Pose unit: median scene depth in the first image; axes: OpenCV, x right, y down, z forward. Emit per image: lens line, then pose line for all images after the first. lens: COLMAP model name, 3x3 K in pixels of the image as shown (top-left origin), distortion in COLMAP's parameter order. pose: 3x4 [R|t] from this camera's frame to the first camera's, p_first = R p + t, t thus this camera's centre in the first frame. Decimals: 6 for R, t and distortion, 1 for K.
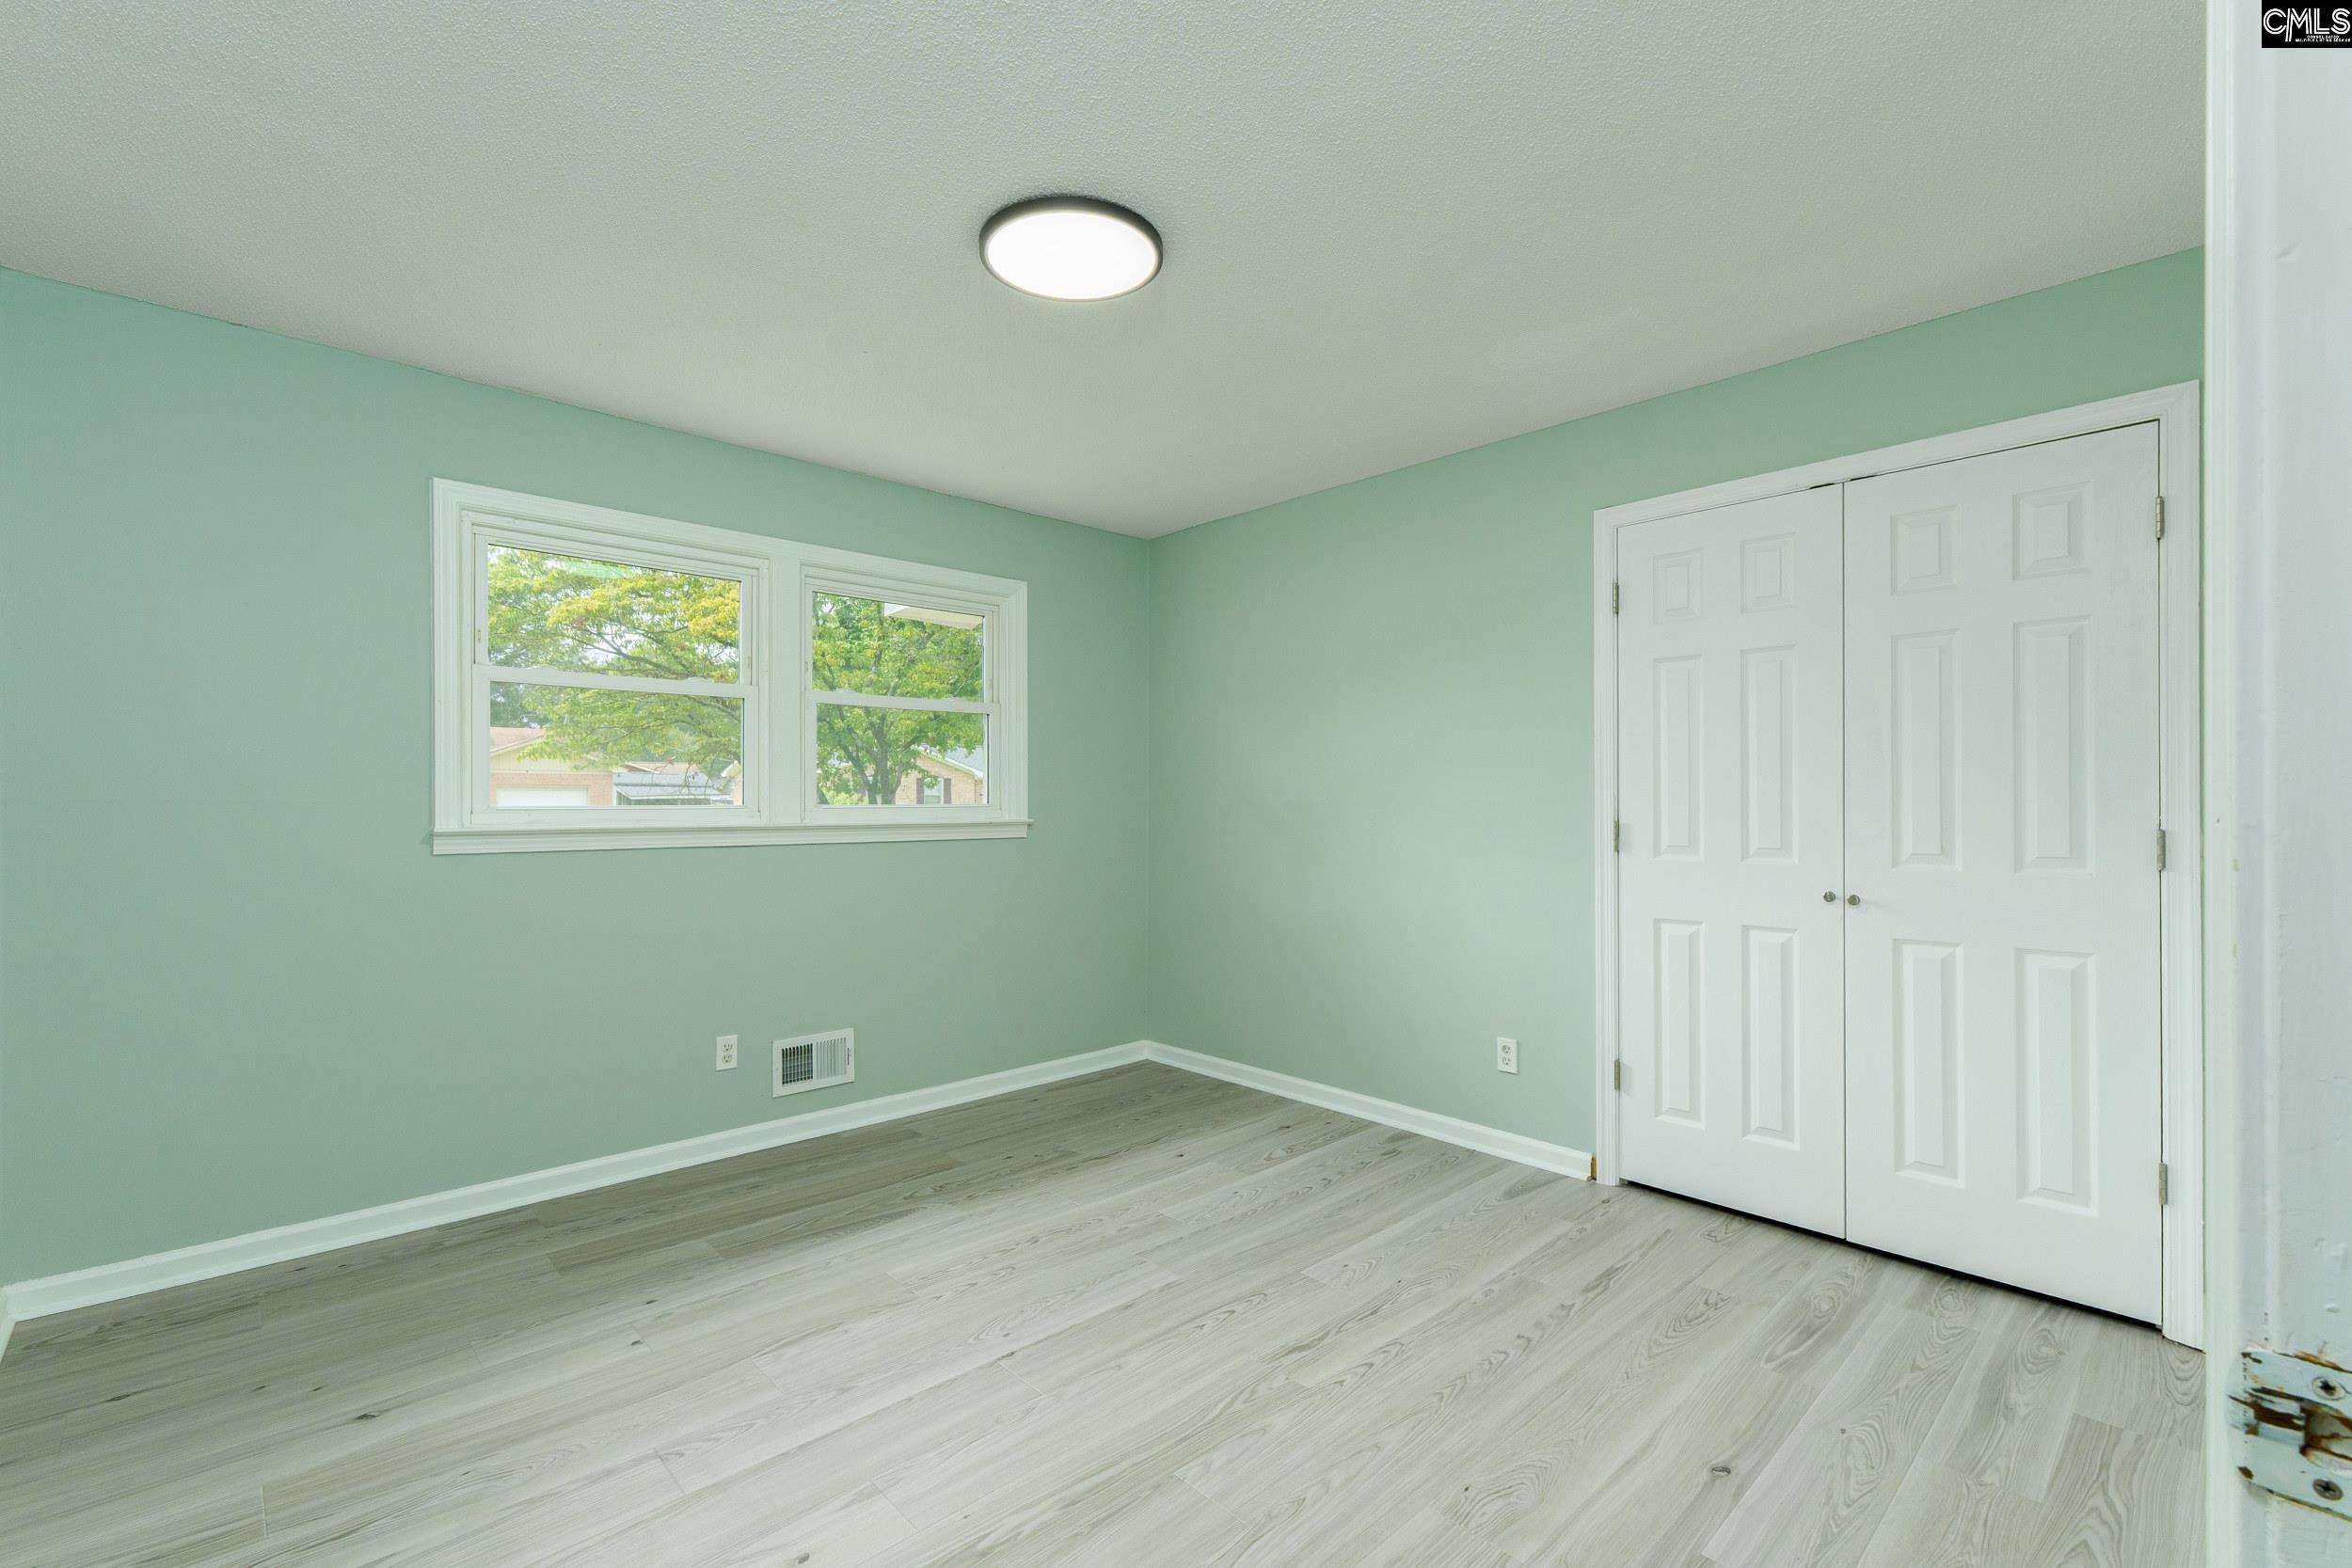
lens RADIAL K [[1011.7, 0, 1183.6], [0, 1011.7, 803.2], [0, 0, 1]] dist [0.001858, 0.000282]
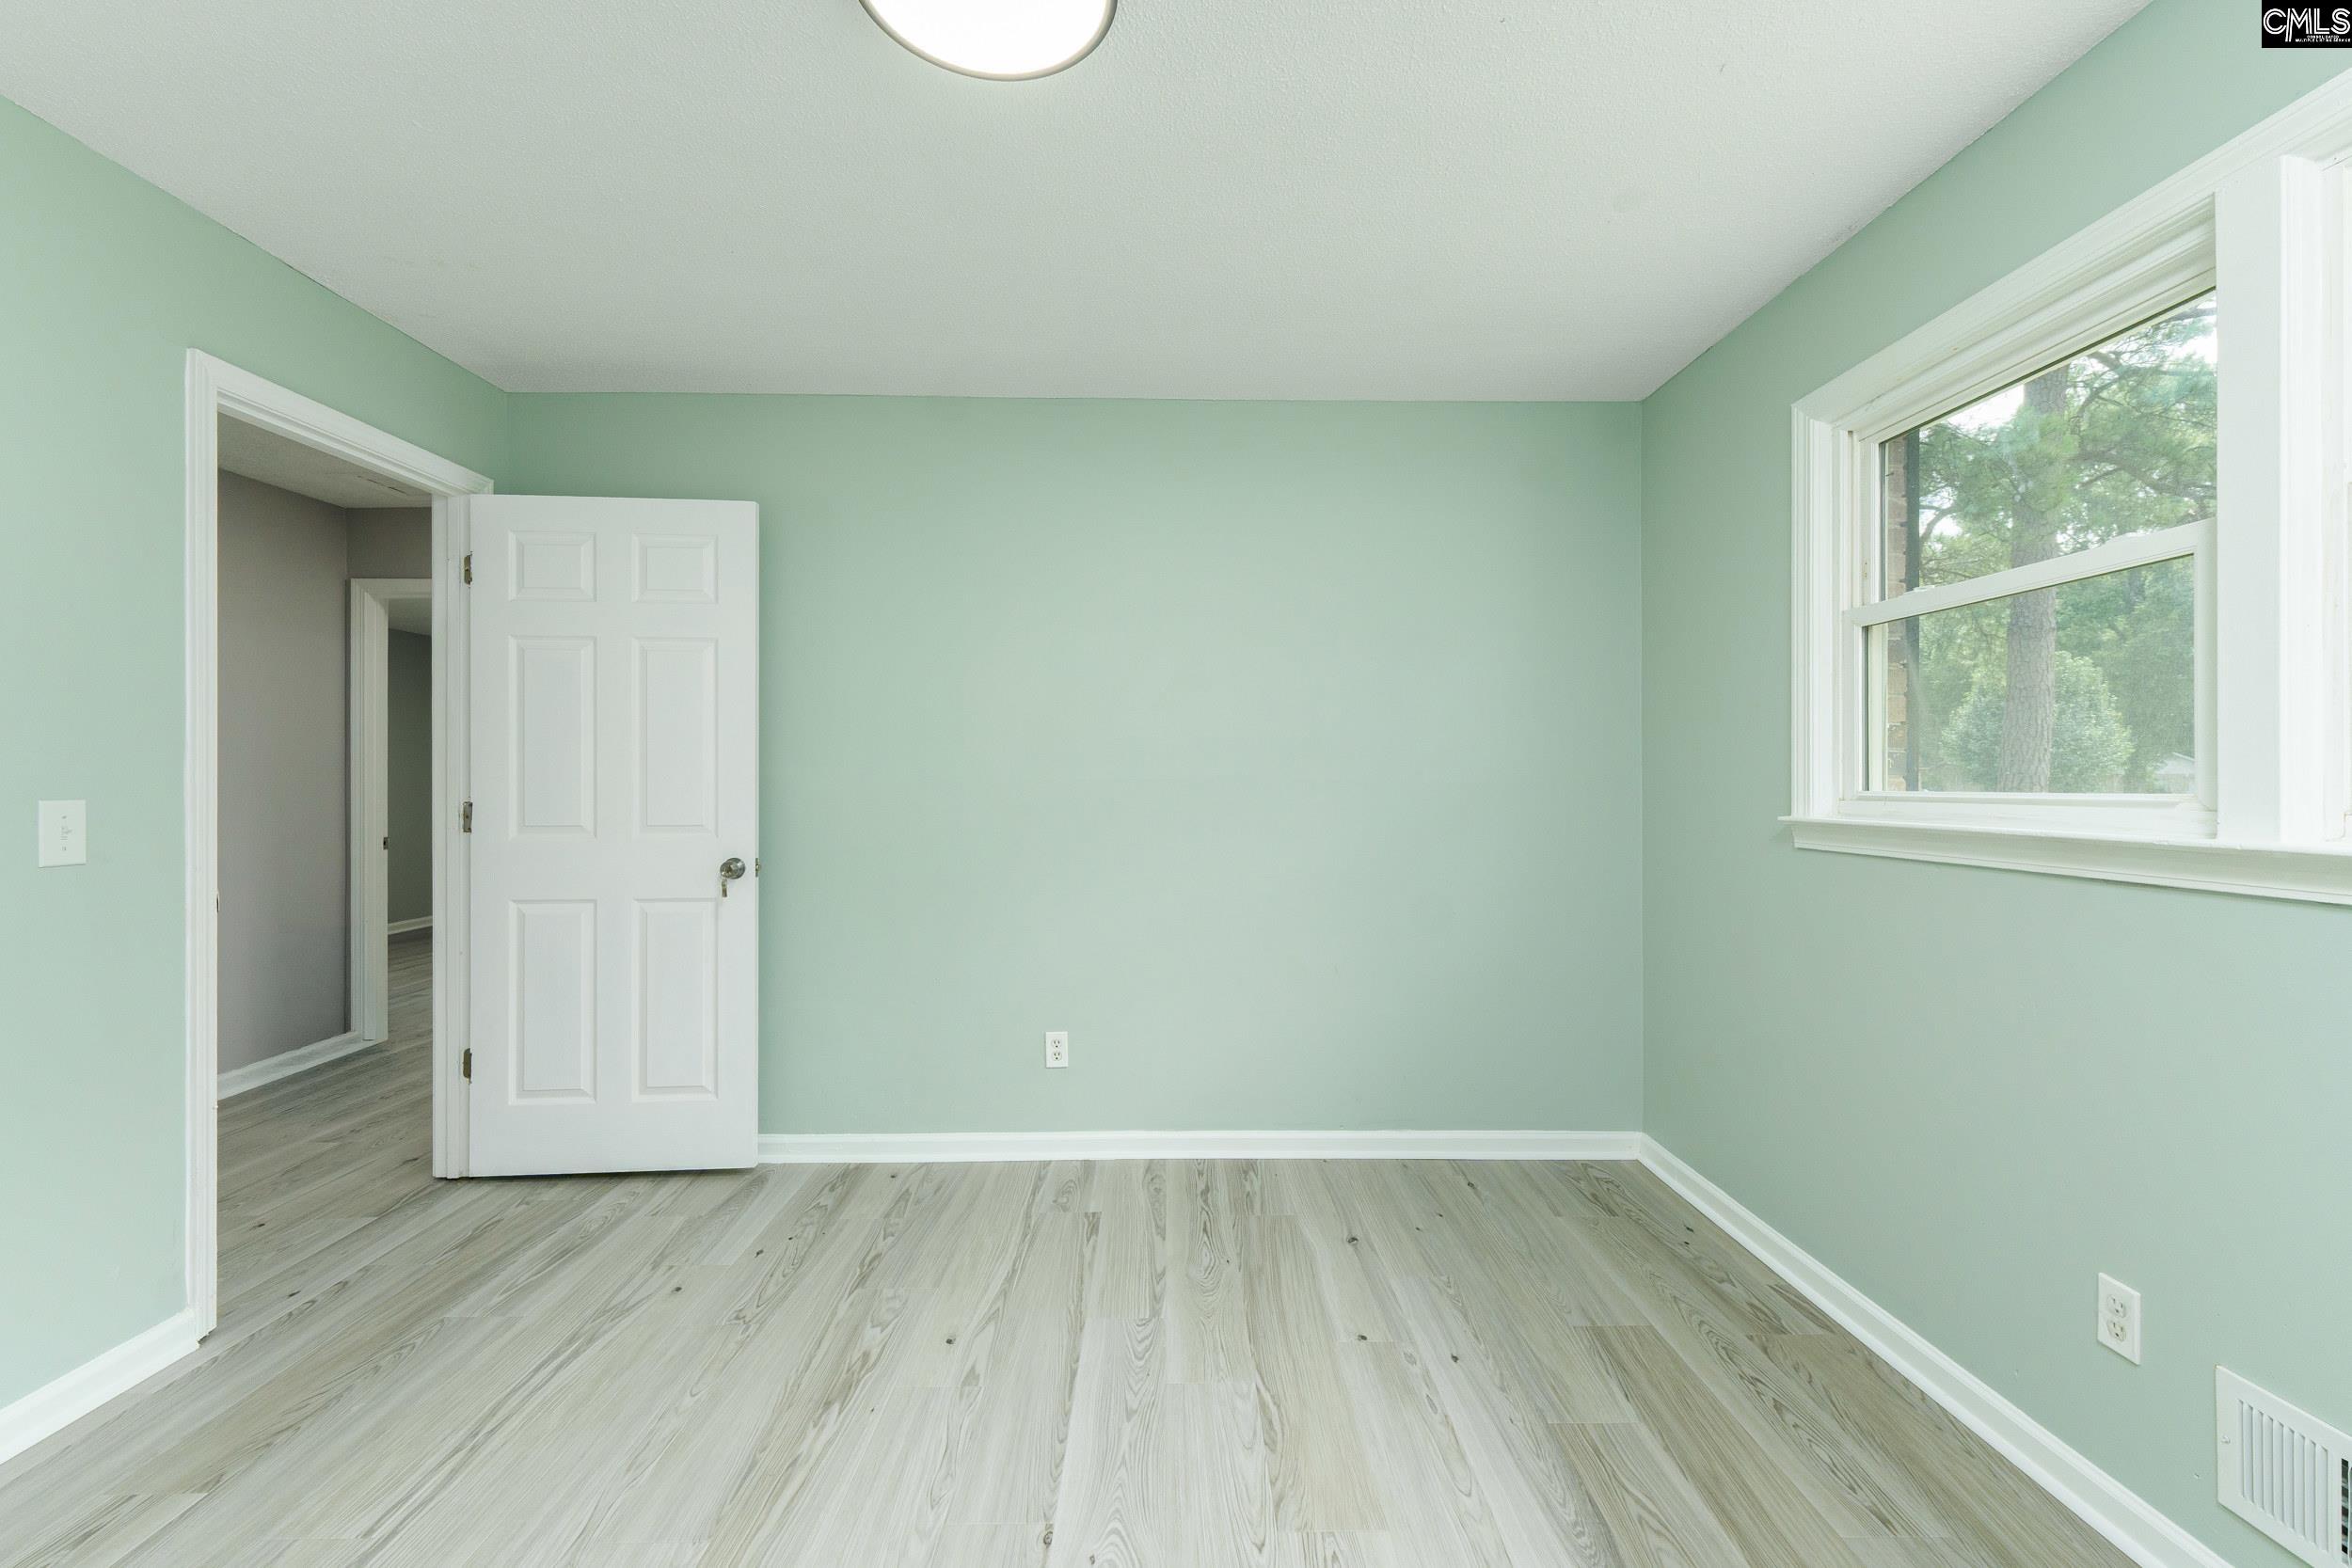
lens RADIAL K [[1006.3, 0, 1174.8], [0, 1006.3, 775.0], [0, 0, 1]] dist [0.000022, 0.000322]
pose [[-0.674295, -0.008040, -0.738418, 0.132892], [-0.008508, 0.999959, -0.003118, -0.000147], [0.738413, 0.004180, -0.674336, 0.682481]]
